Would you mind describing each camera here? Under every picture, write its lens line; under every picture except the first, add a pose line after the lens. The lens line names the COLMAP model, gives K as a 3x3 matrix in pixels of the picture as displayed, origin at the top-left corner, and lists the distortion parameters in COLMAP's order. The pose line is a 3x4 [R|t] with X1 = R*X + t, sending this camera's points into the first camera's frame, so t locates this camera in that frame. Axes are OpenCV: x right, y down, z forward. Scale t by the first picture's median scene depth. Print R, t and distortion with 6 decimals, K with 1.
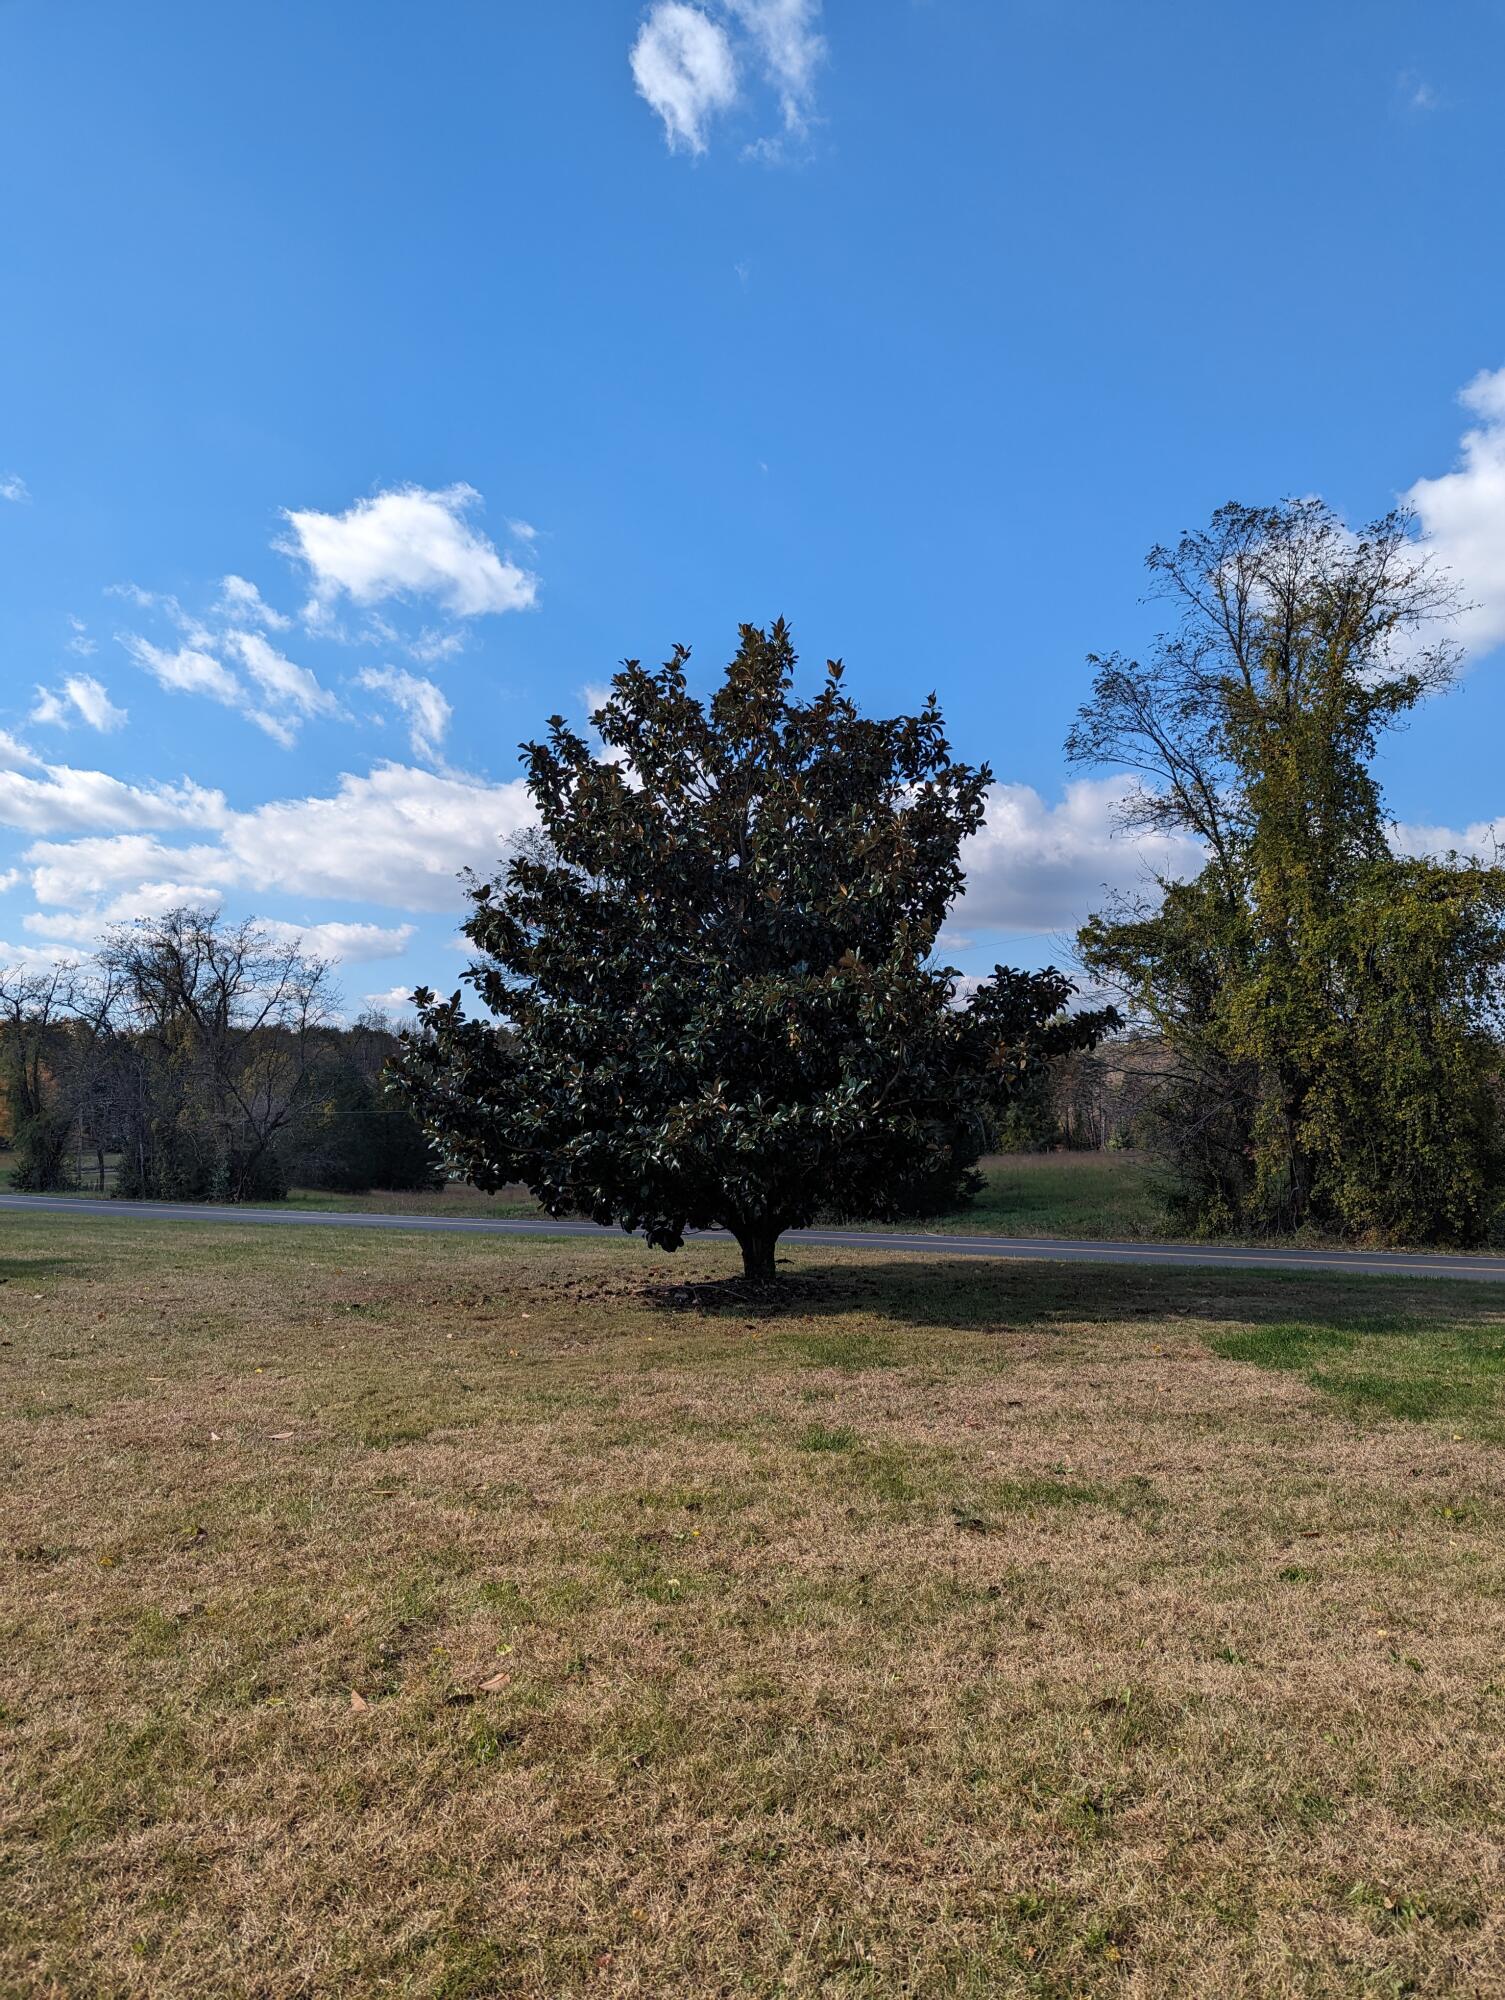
lens RADIAL K [[1389.0, 0, 749.4], [0, 1389.0, 1013.0], [0, 0, 1]] dist [0.052936, -0.043320]
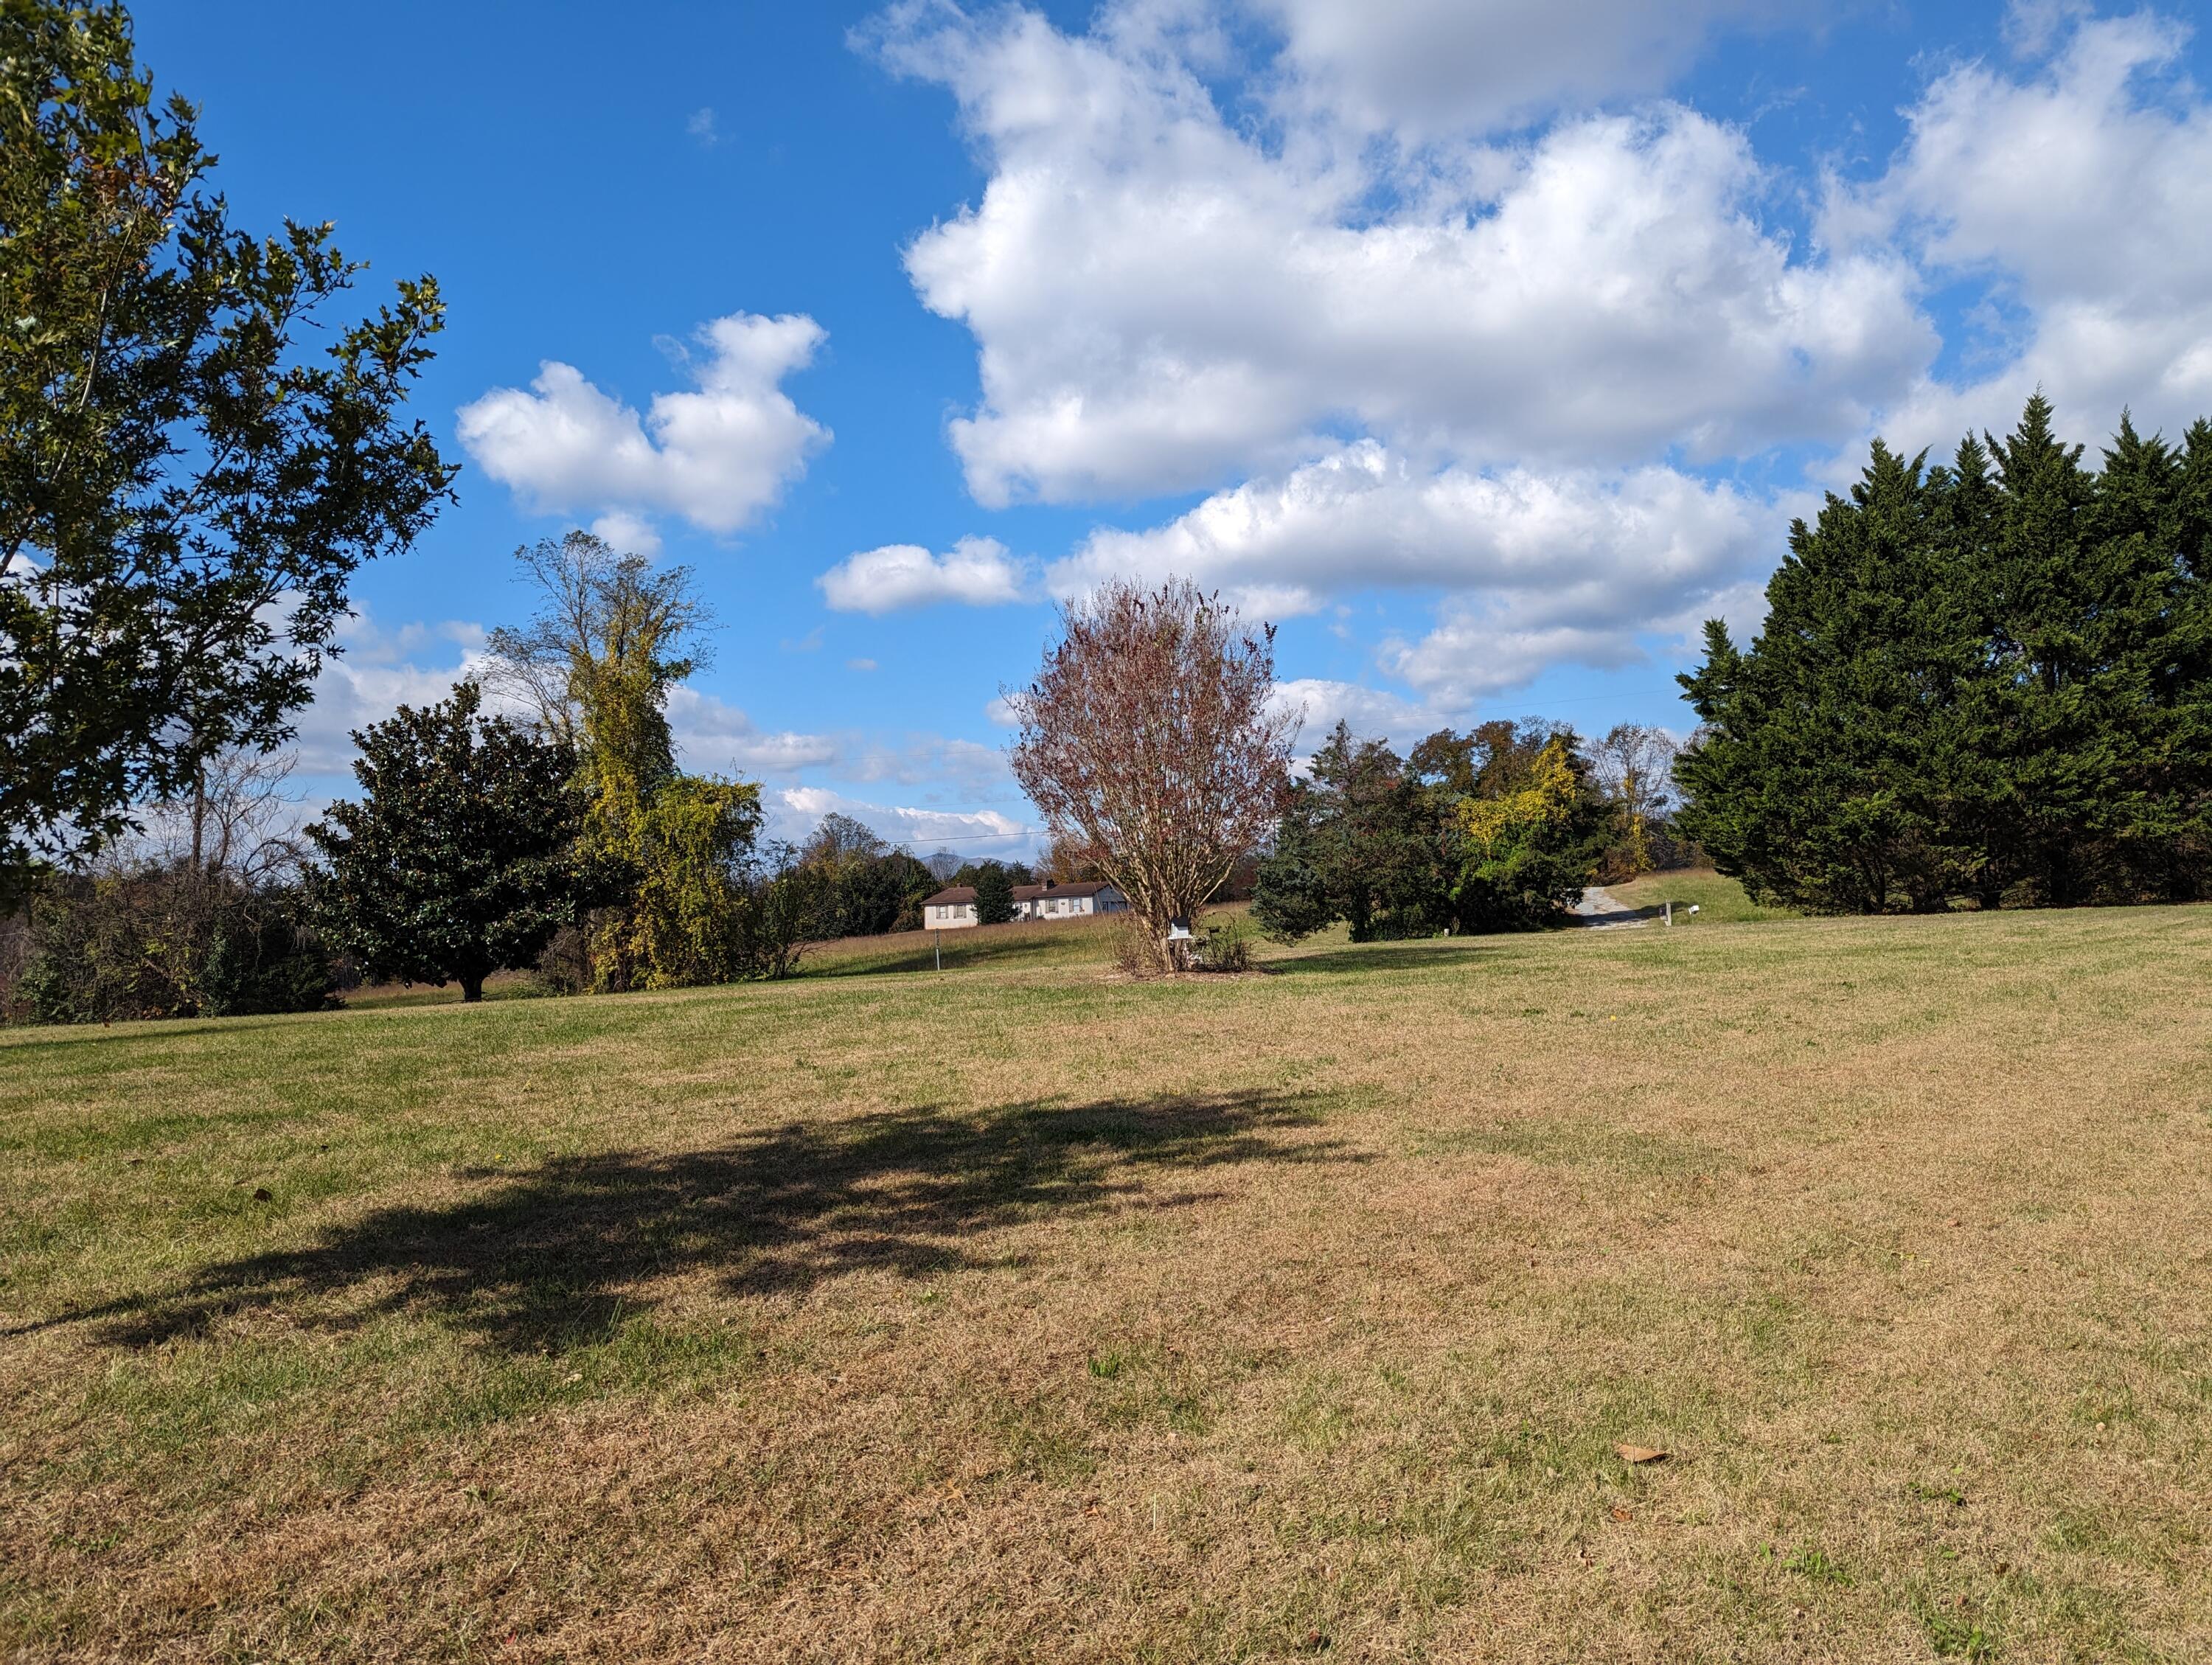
lens RADIAL K [[1559.6, 0, 1119.5], [0, 1559.6, 854.3], [0, 0, 1]] dist [0.068534, -0.043510]
pose [[0.693371, 0.003335, 0.720573, -0.524933], [-0.006495, 0.999978, 0.001622, -0.023600], [-0.720551, -0.005805, 0.693377, -0.664999]]
